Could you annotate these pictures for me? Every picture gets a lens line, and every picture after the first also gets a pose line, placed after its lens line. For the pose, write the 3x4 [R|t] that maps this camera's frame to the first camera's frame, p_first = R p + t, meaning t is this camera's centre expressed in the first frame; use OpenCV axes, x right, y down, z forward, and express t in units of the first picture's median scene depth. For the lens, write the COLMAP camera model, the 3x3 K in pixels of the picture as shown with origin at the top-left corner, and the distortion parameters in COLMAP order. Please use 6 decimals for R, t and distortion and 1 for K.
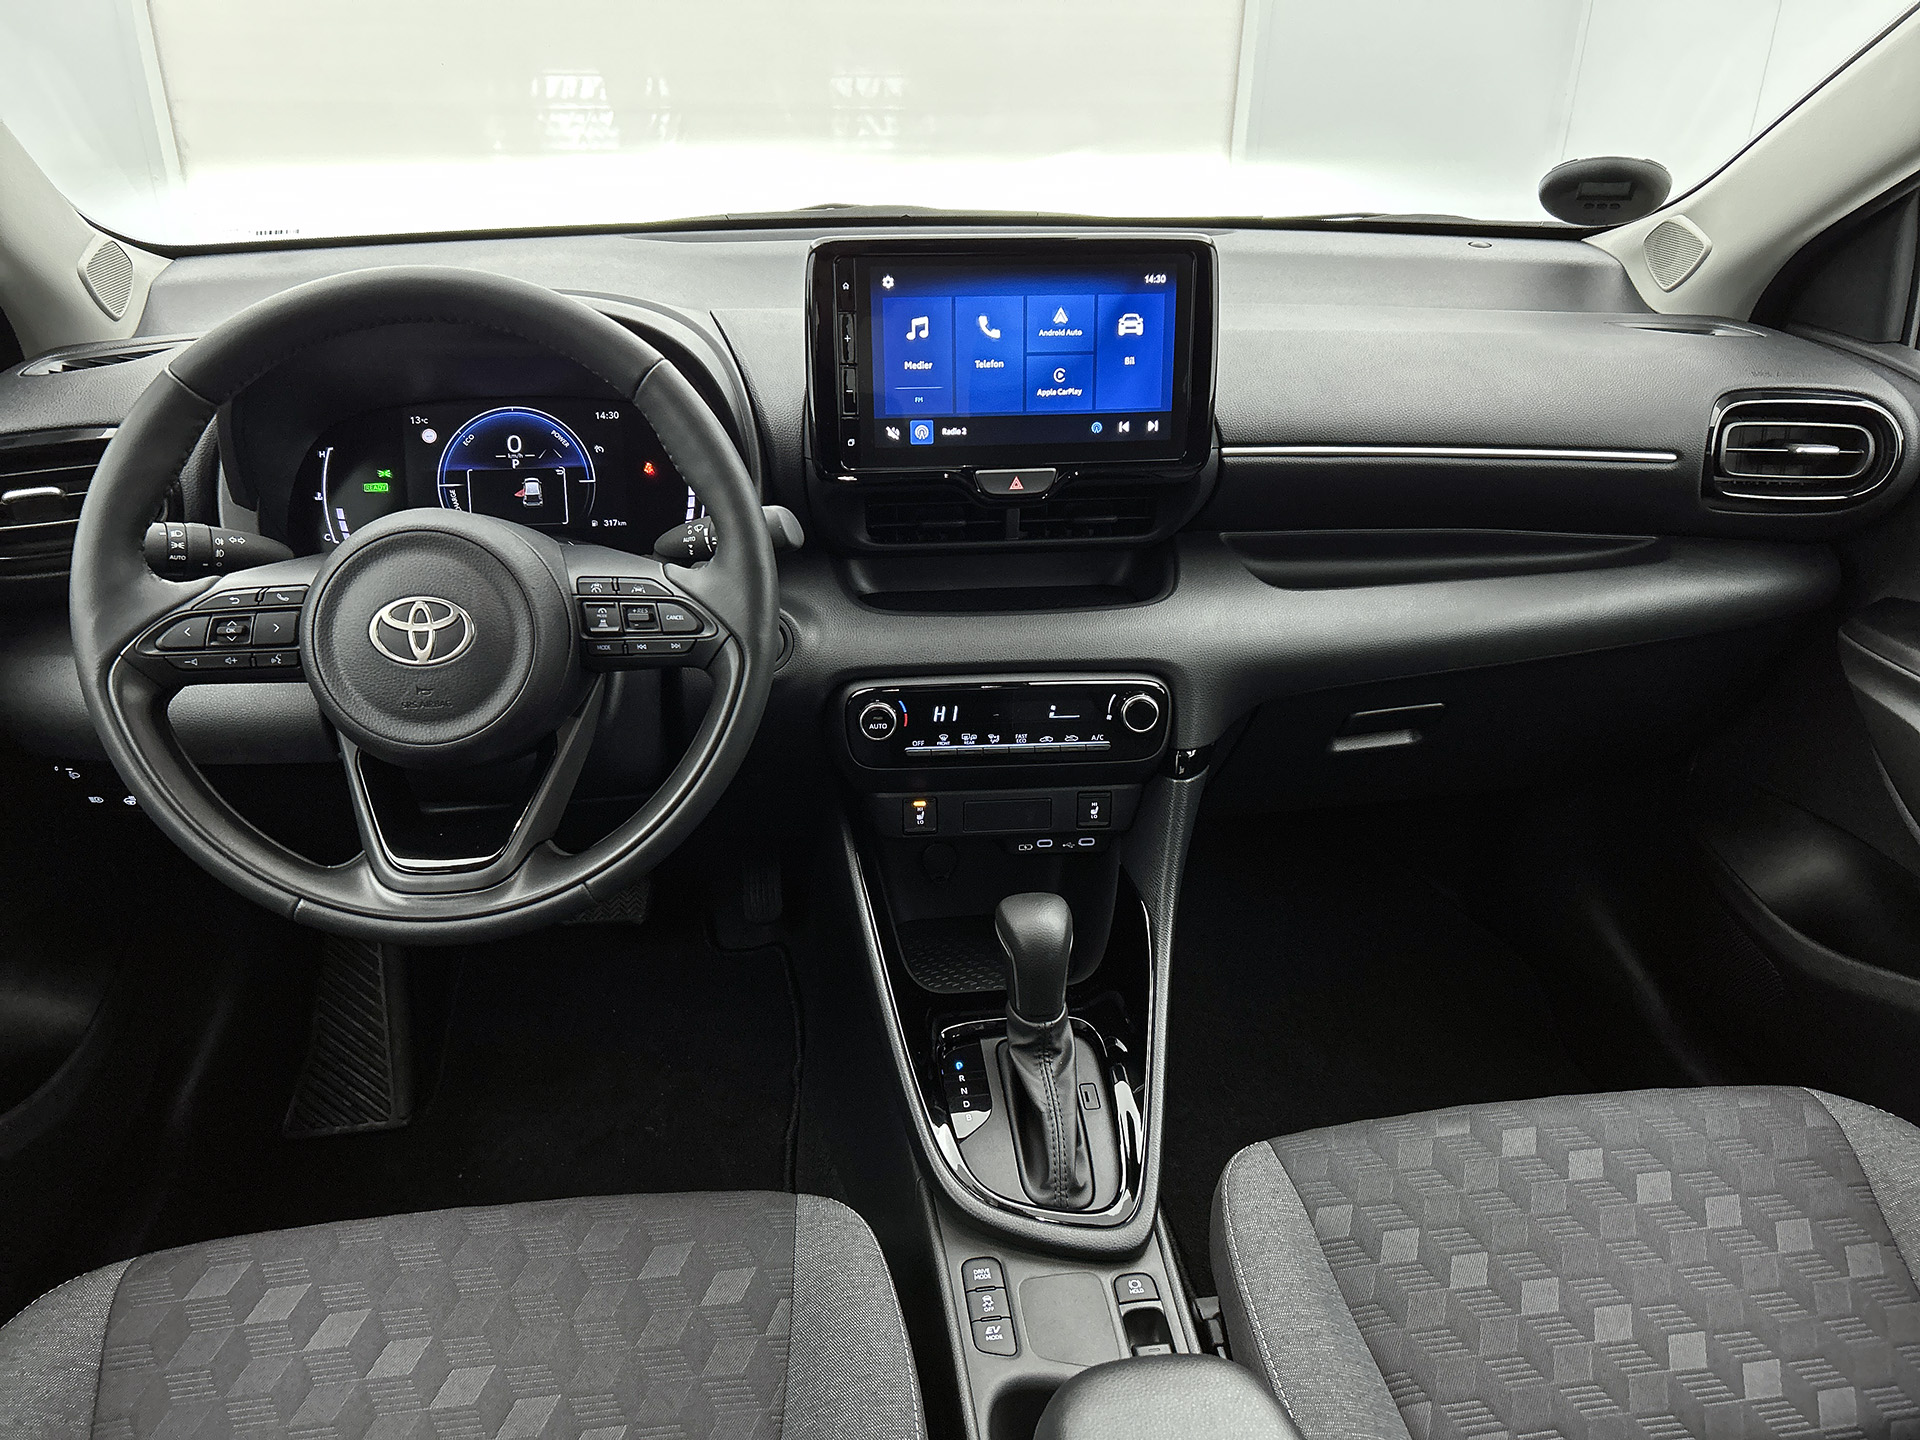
lens RADIAL K [[1478.0, 0, 958.4], [0, 1478.0, 713.6], [0, 0, 1]] dist [0.045807, -0.059263]
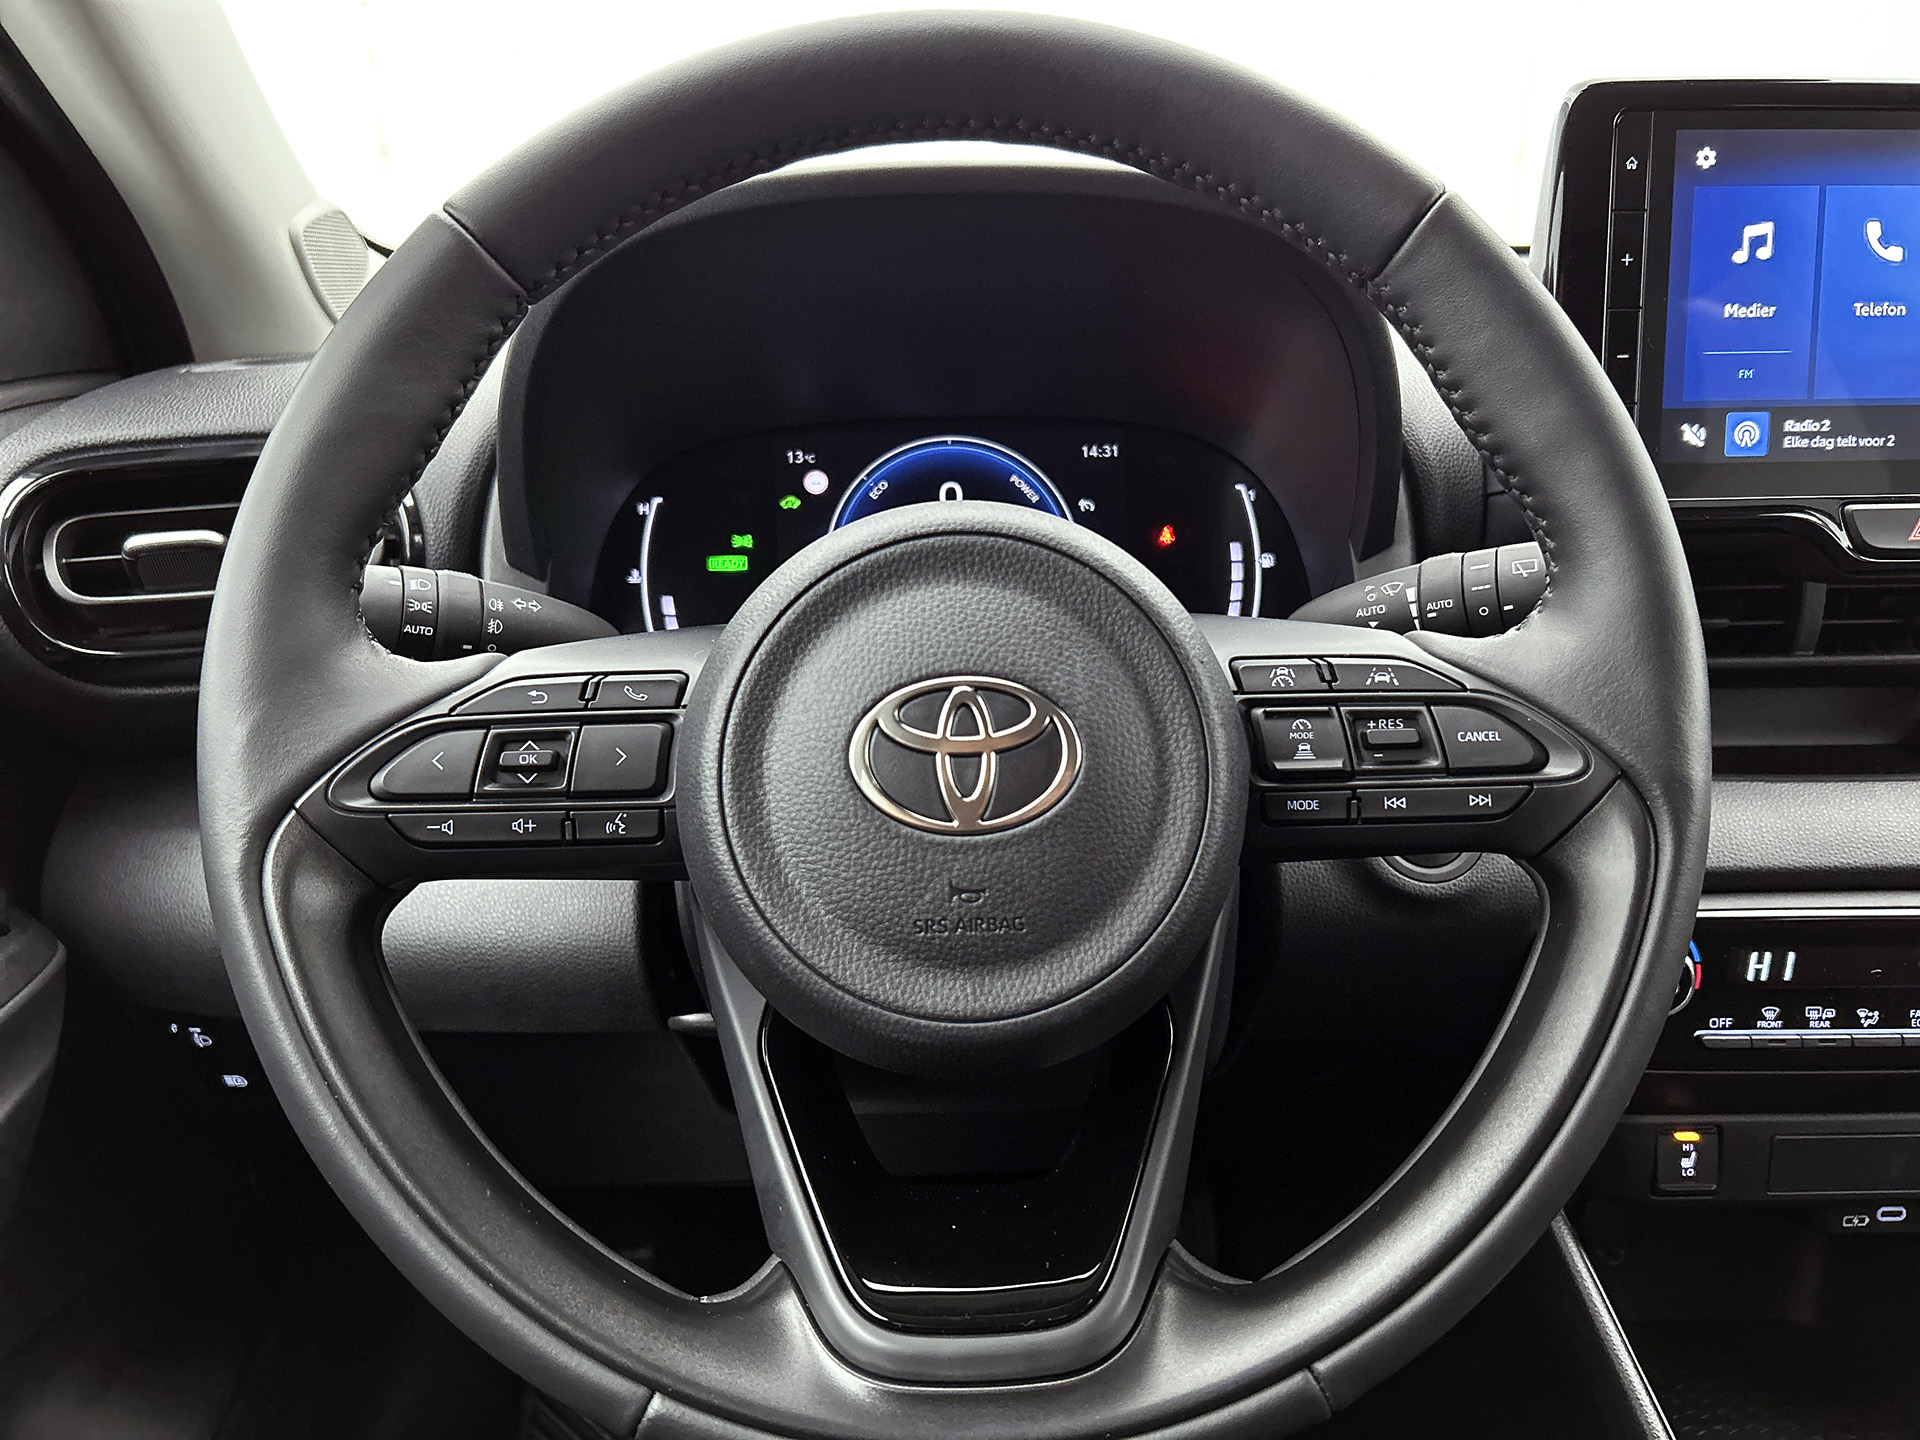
lens RADIAL K [[1478.0, 0, 968.9], [0, 1478.0, 721.0], [0, 0, 1]] dist [0.045807, -0.059263]
pose [[0.995599, 0.007132, -0.093445, -0.251317], [-0.021574, 0.987762, -0.154468, 0.001807], [0.091200, 0.155805, 0.983569, 0.452682]]
